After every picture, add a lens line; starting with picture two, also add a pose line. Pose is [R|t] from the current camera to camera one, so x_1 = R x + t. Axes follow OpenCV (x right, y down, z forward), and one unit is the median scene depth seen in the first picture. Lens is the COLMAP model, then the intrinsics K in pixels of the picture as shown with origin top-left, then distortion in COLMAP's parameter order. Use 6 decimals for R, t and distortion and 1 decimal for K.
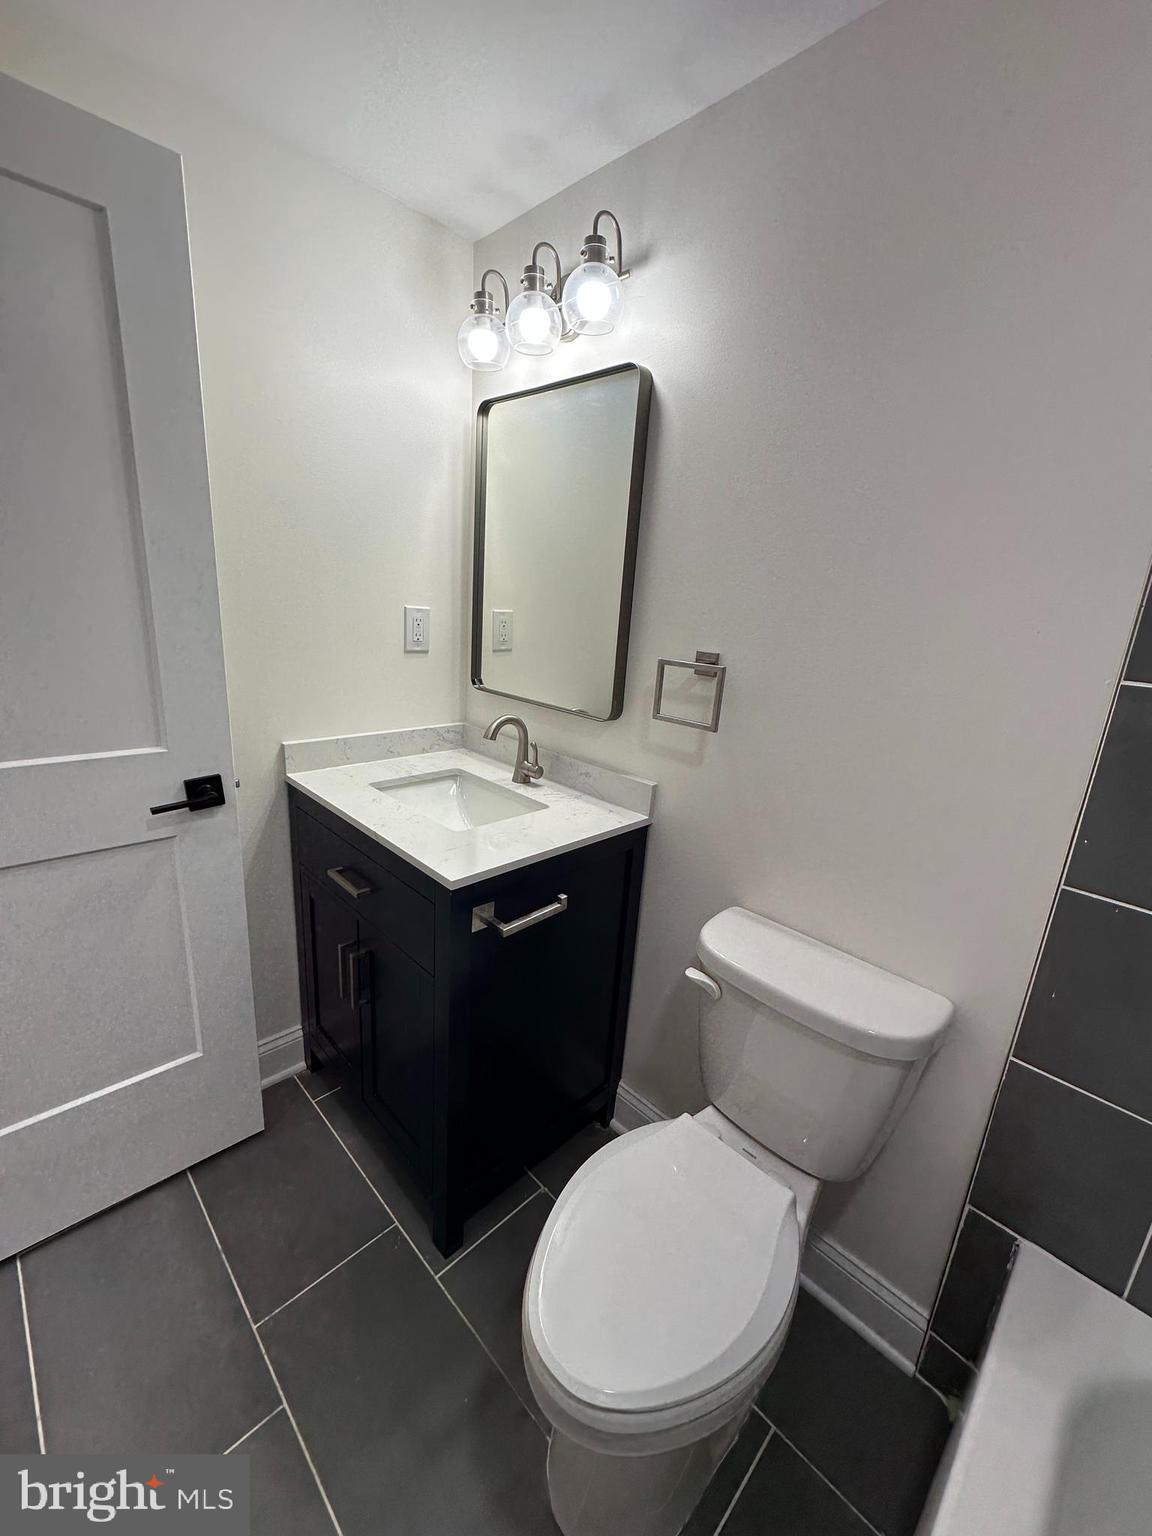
lens RADIAL K [[619.5, 0, 573.7], [0, 619.5, 763.6], [0, 0, 1]] dist [0.003534, 0.000588]
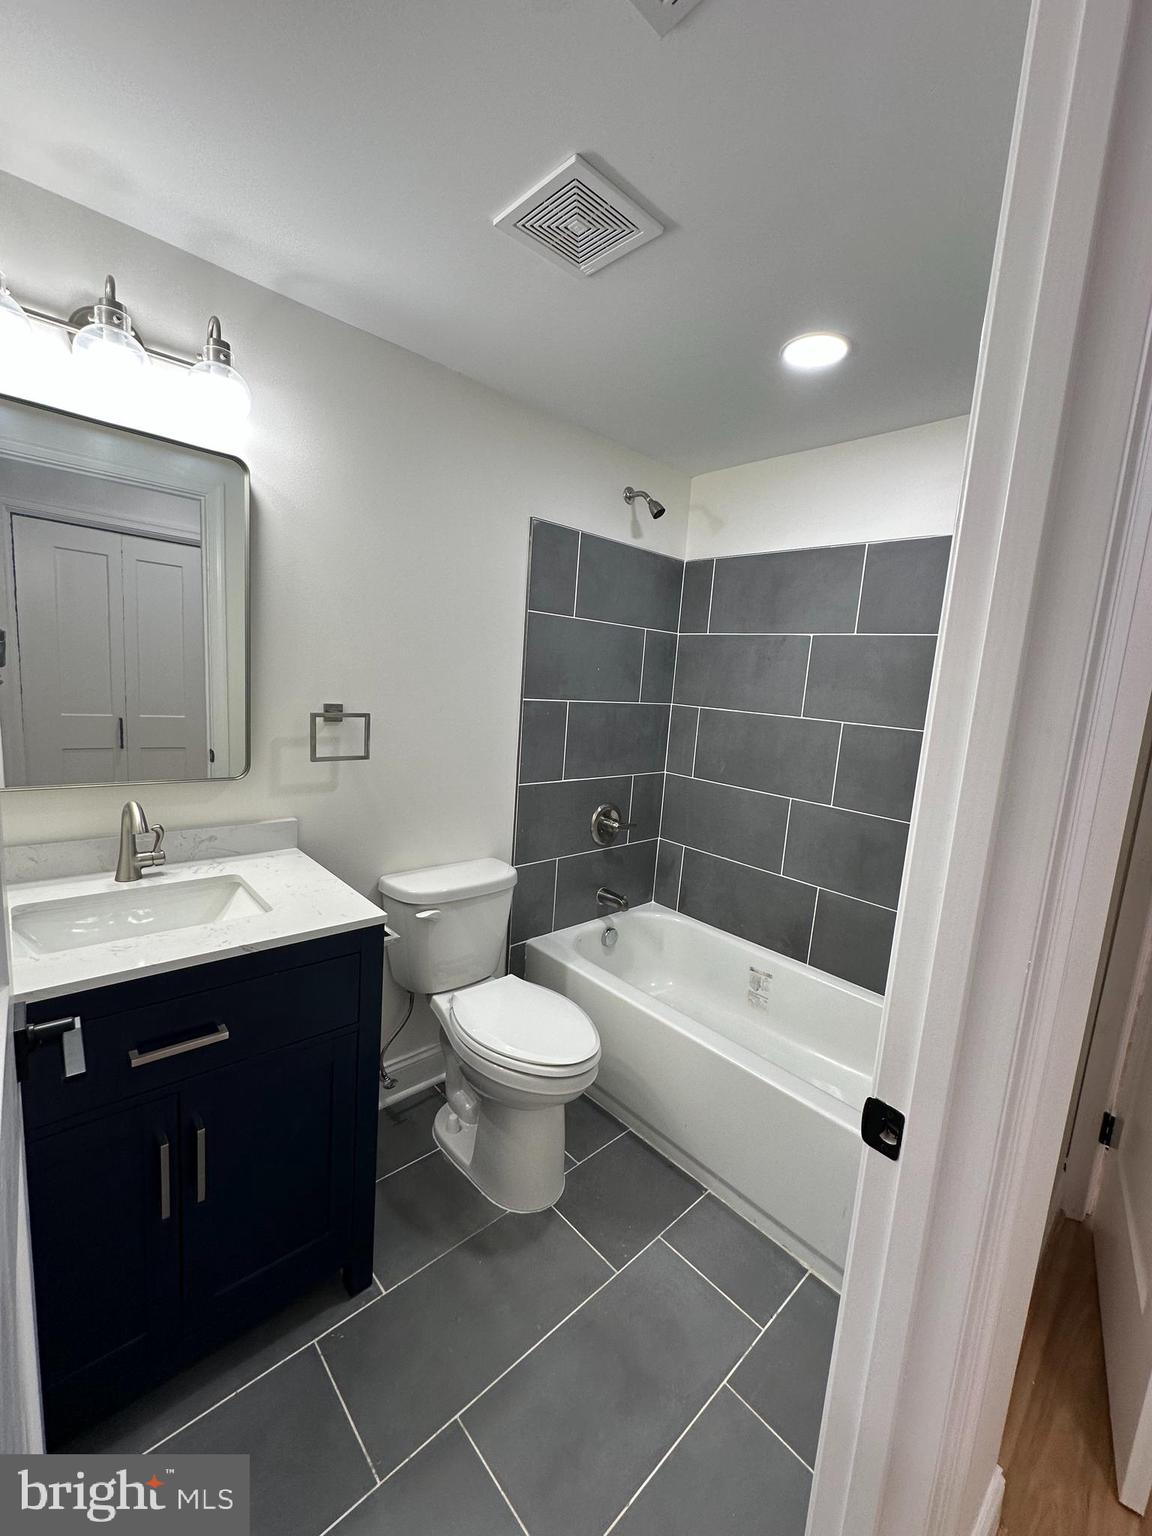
lens RADIAL K [[619.5, 0, 573.3], [0, 619.5, 768.0], [0, 0, 1]] dist [0.003534, 0.000588]
pose [[0.040604, -0.206539, 0.977595, -1.029784], [0.198735, 0.960523, 0.194678, -0.193111], [-0.979212, 0.186377, 0.080047, 0.396507]]
